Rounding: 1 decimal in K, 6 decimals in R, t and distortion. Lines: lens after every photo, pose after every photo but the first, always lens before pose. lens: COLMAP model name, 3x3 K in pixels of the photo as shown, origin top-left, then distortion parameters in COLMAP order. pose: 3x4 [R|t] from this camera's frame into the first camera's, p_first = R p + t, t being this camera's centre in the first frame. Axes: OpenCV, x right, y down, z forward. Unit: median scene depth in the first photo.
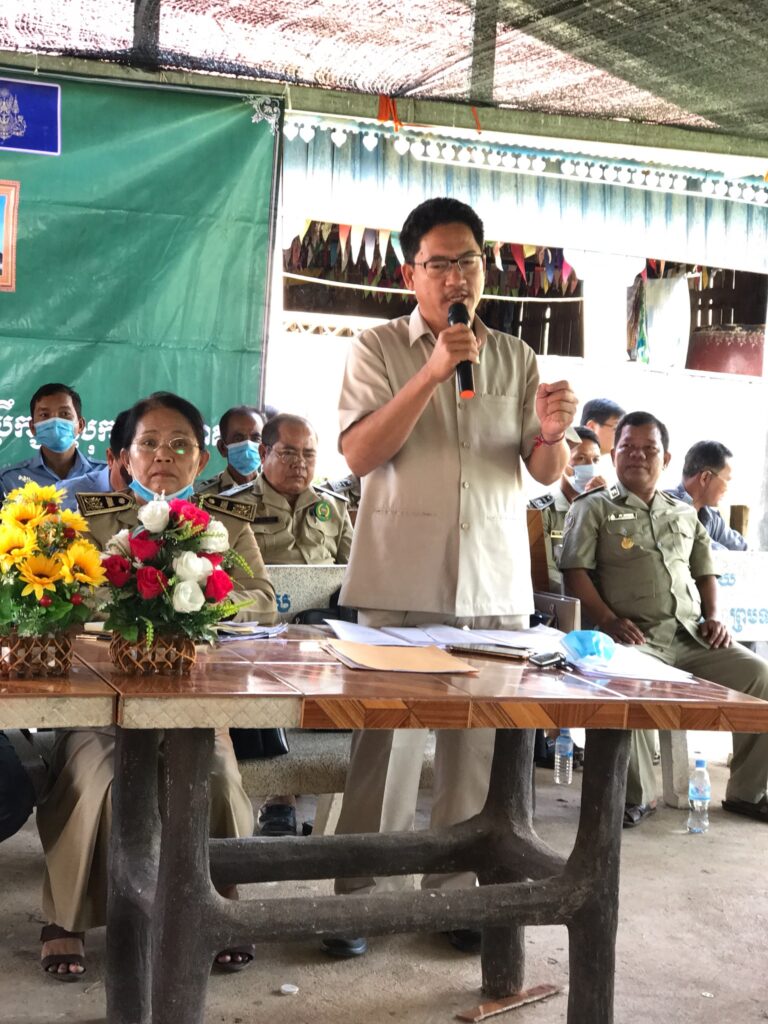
lens RADIAL K [[1677.2, 0, 382.9], [0, 1677.2, 505.0], [0, 0, 1]] dist [0.068094, 0.000000]
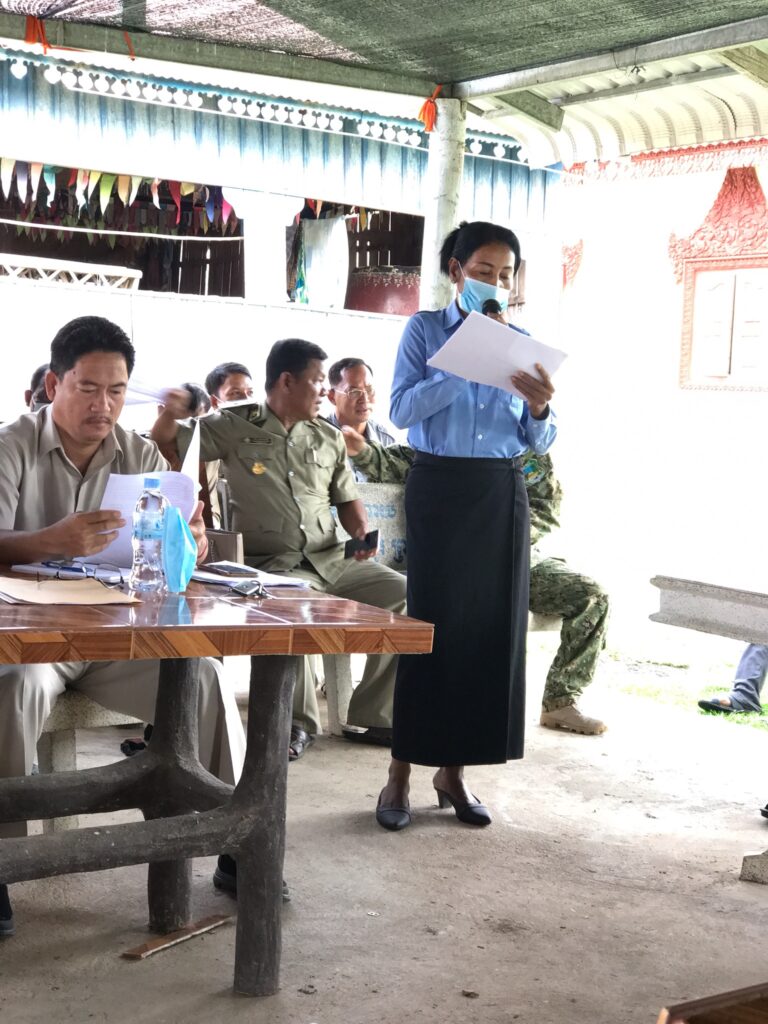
lens RADIAL K [[1677.2, 0, 387.1], [0, 1677.2, 499.8], [0, 0, 1]] dist [0.068094, 0.000000]
pose [[0.979614, -0.019428, 0.199948, 0.001430], [0.013443, 0.999421, 0.031250, 0.005291], [-0.200440, -0.027925, 0.979308, 0.008118]]
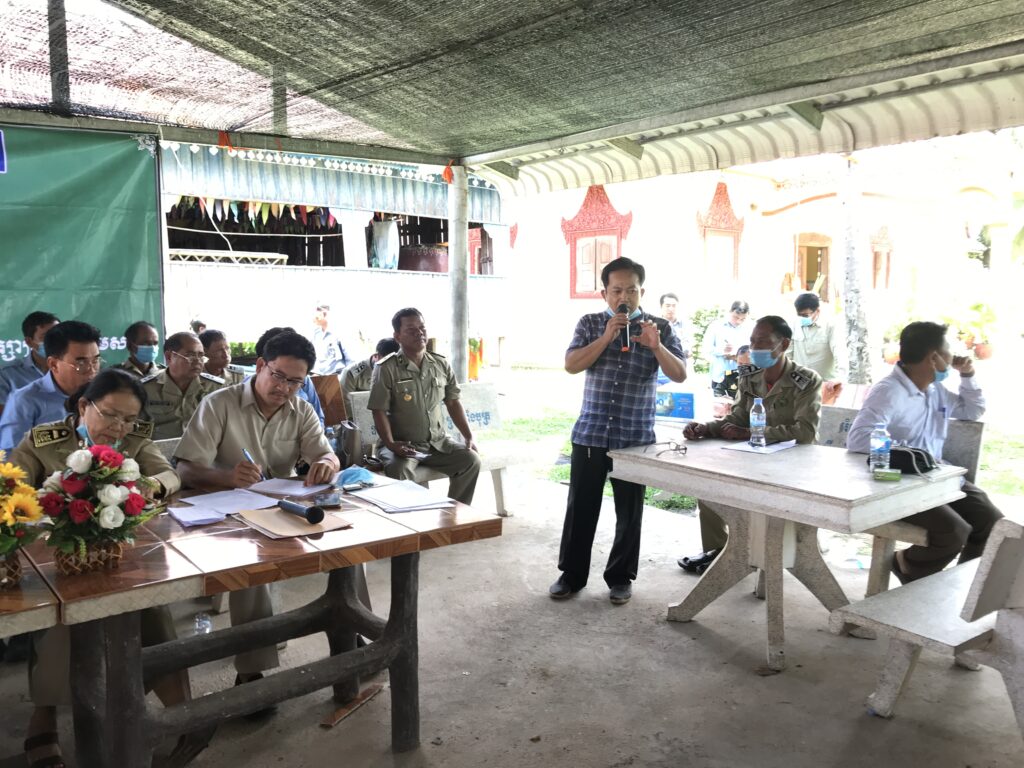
lens RADIAL K [[847.6, 0, 504.5], [0, 847.6, 358.1], [0, 0, 1]] dist [0.028798, -0.003632]
pose [[0.951203, -0.079270, 0.298209, -0.002388], [0.068427, 0.996565, 0.046646, -0.038698], [-0.300882, -0.023964, 0.953360, 0.097855]]
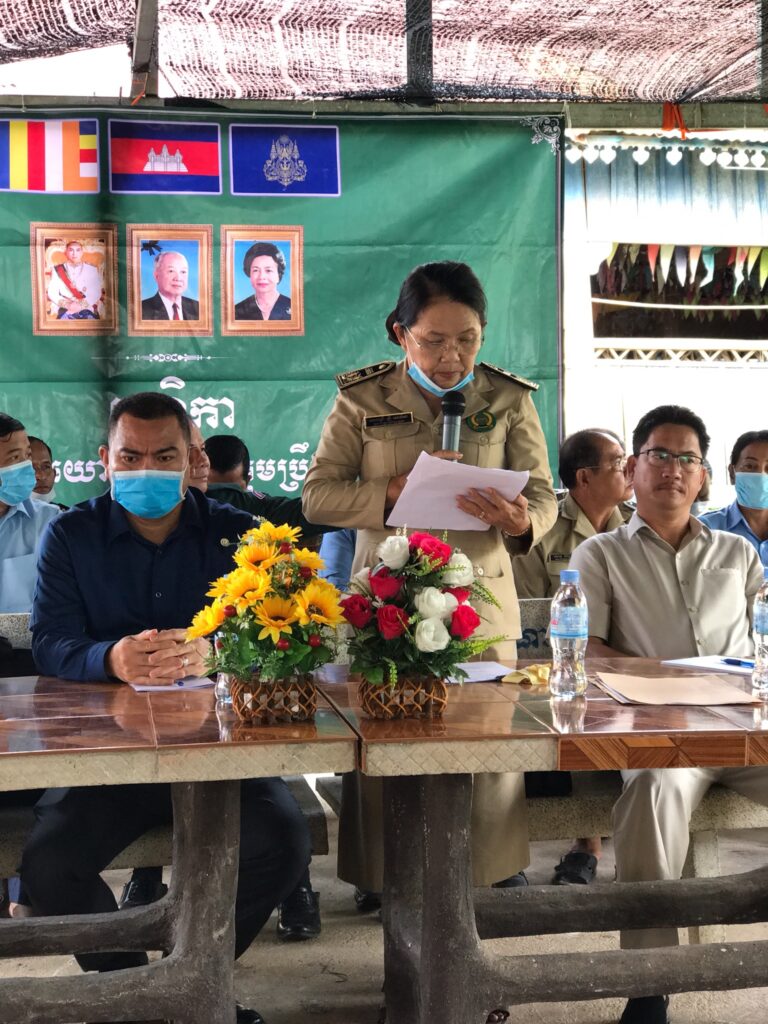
lens RADIAL K [[1677.2, 0, 372.1], [0, 1677.2, 499.0], [0, 0, 1]] dist [0.068094, 0.000000]
pose [[0.977003, -0.056887, -0.205495, 0.022055], [0.052063, 0.998228, -0.028808, 0.001685], [0.206770, 0.017447, 0.978234, 0.028037]]
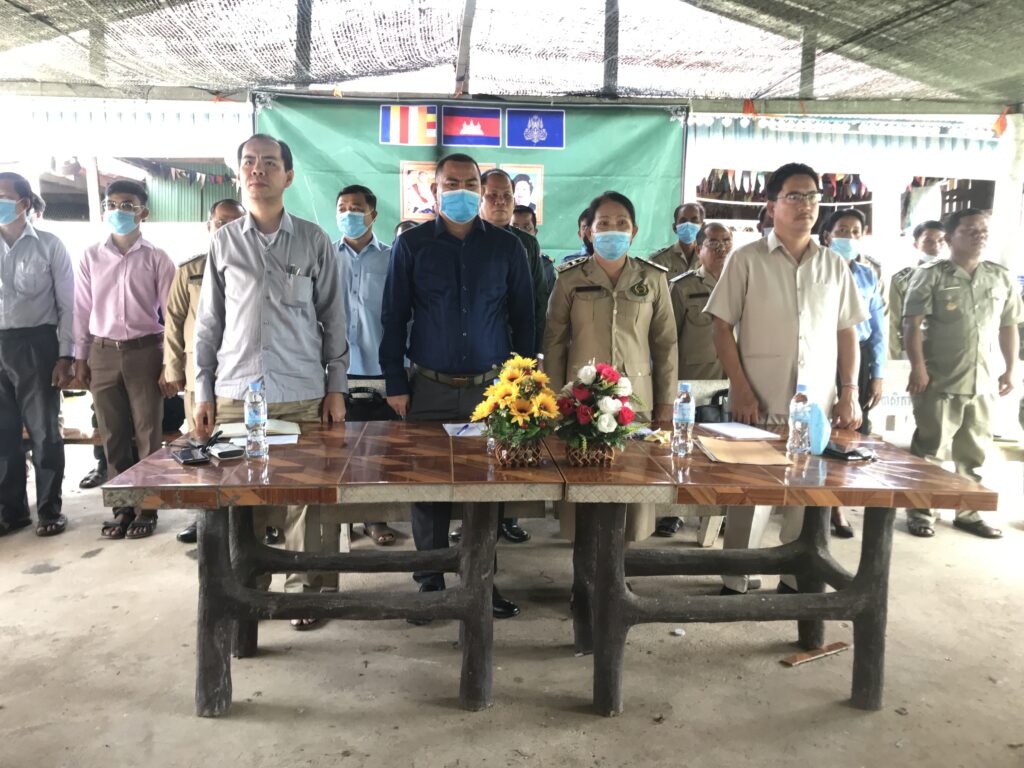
lens RADIAL K [[847.6, 0, 501.4], [0, 847.6, 359.5], [0, 0, 1]] dist [0.028798, -0.003632]
pose [[0.957000, -0.004044, -0.290059, 0.013104], [0.019372, 0.998562, 0.049992, -0.023634], [0.289440, -0.053461, 0.955702, 0.068525]]
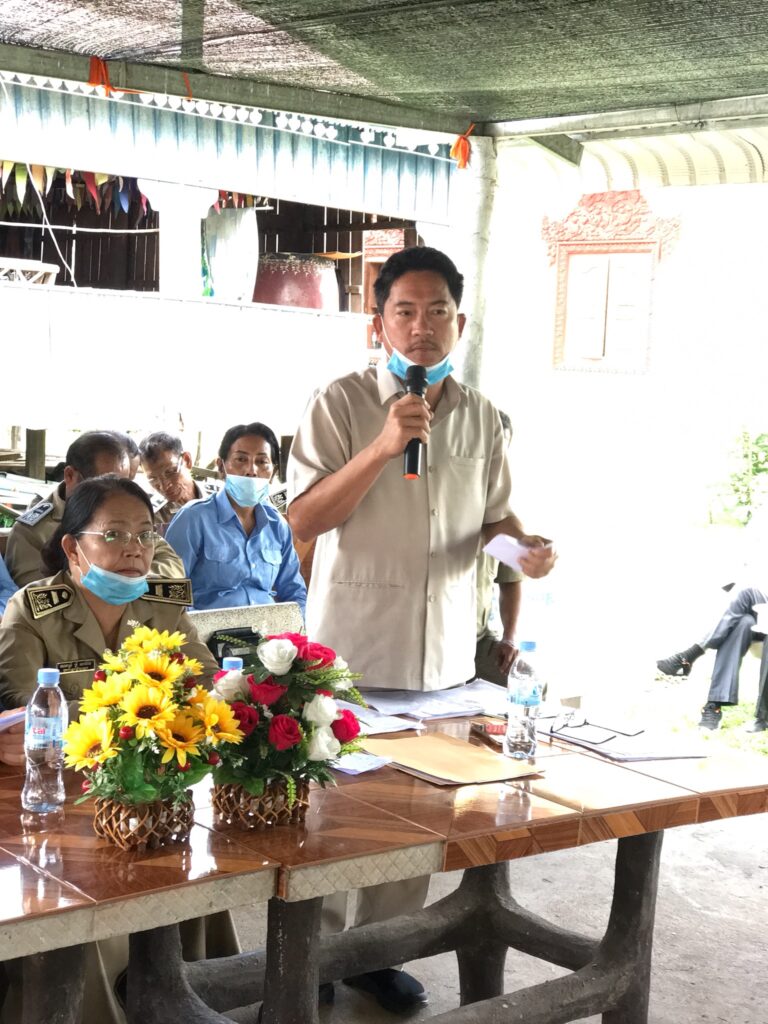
lens RADIAL K [[1677.2, 0, 391.2], [0, 1677.2, 502.7], [0, 0, 1]] dist [0.068094, 0.000000]
pose [[0.946005, -0.035285, 0.322227, -0.163025], [0.014957, 0.997751, 0.065345, -0.059762], [-0.323807, -0.056997, 0.944405, 0.055235]]
